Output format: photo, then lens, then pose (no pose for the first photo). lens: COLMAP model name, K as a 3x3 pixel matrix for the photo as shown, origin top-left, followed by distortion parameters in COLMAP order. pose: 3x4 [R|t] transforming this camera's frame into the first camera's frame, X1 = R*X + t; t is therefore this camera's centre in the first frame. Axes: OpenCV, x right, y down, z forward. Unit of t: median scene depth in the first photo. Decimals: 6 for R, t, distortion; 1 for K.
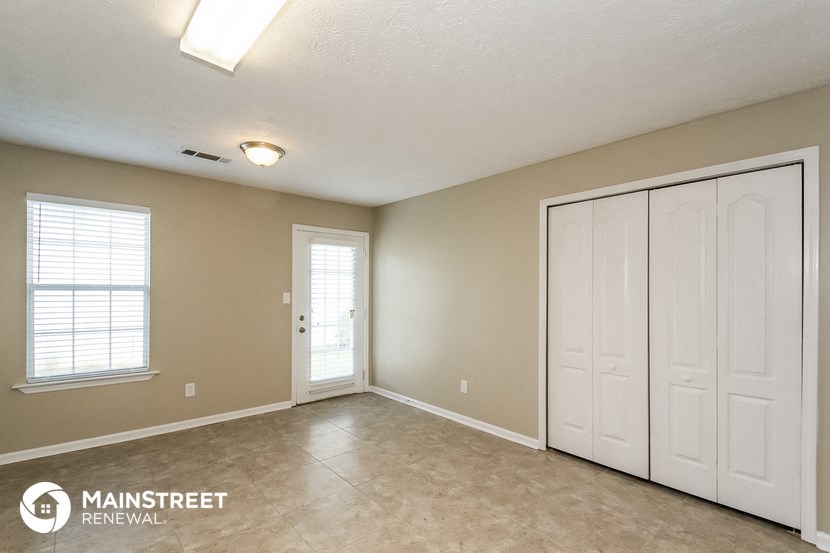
lens RADIAL K [[389.5, 0, 398.7], [0, 389.5, 290.2], [0, 0, 1]] dist [0.005383, -0.000651]
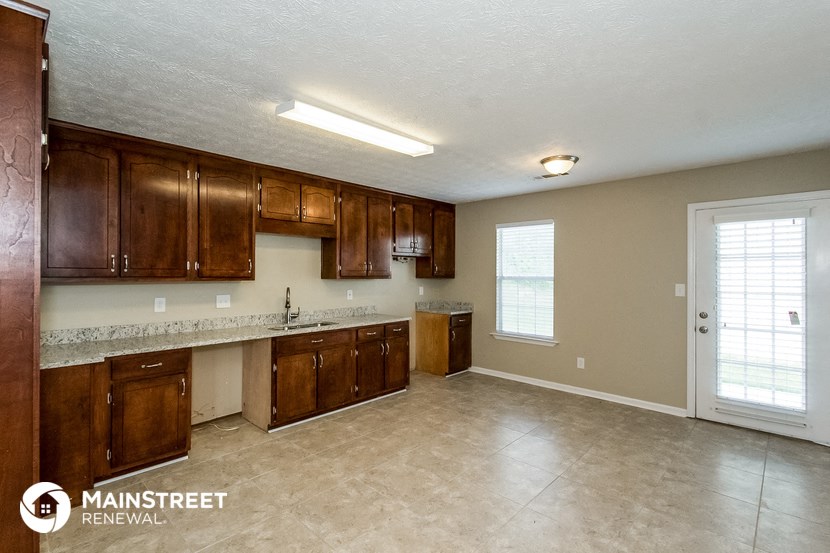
lens RADIAL K [[389.5, 0, 416.6], [0, 389.5, 275.0], [0, 0, 1]] dist [0.005383, -0.000651]
pose [[0.109489, -0.001011, -0.993988, 0.595998], [0.000033, 0.999999, -0.001014, -0.015283], [0.993988, 0.000078, 0.109489, 0.358101]]
